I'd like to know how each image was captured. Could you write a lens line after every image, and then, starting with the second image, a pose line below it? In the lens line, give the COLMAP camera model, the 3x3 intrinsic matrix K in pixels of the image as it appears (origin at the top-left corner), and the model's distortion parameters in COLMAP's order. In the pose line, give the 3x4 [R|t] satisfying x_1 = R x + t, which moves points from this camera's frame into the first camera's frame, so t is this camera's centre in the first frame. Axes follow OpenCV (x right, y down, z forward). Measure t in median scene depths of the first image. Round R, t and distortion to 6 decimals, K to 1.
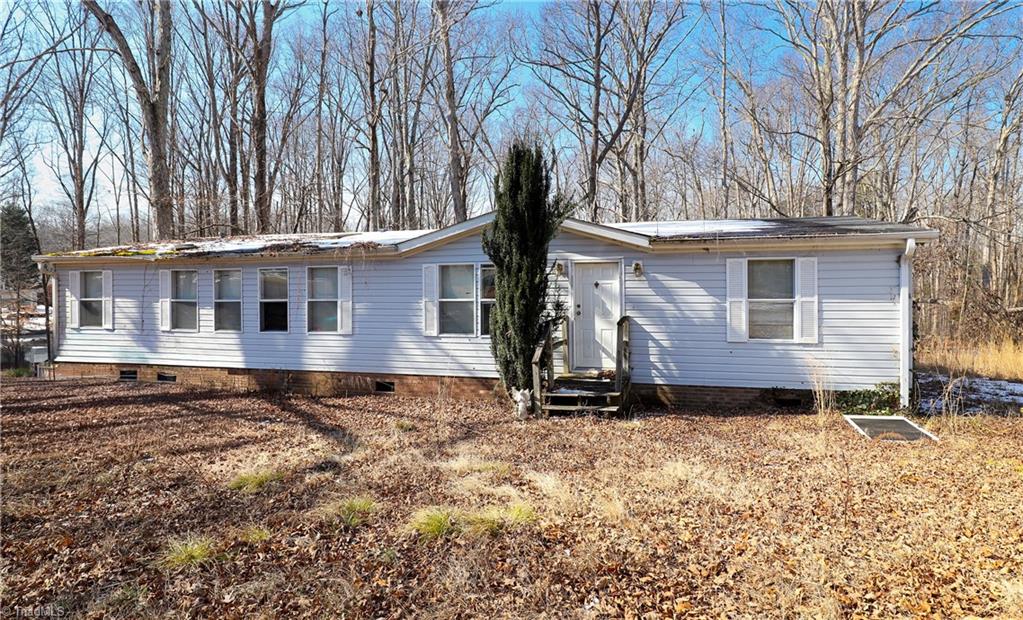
lens RADIAL K [[564.3, 0, 511.4], [0, 564.3, 309.7], [0, 0, 1]] dist [-0.020740, 0.001253]
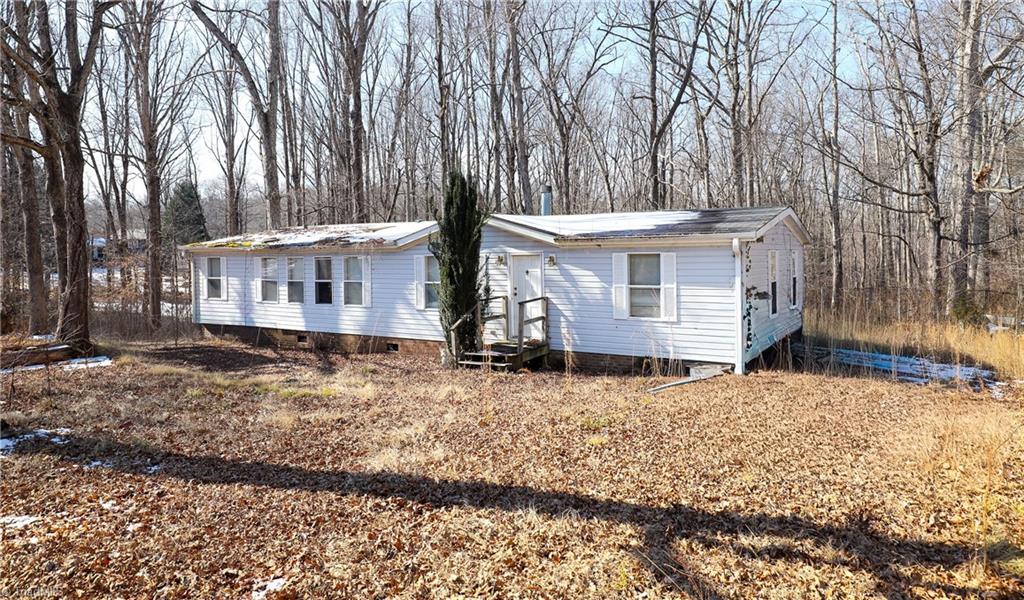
lens RADIAL K [[721.7, 0, 512.1], [0, 721.7, 299.8], [0, 0, 1]] dist [-0.005284, -0.001990]
pose [[0.948283, 0.015239, -0.317059, 0.588548], [-0.004644, 0.999406, 0.034144, -0.034319], [0.317391, -0.030906, 0.947791, -0.521665]]
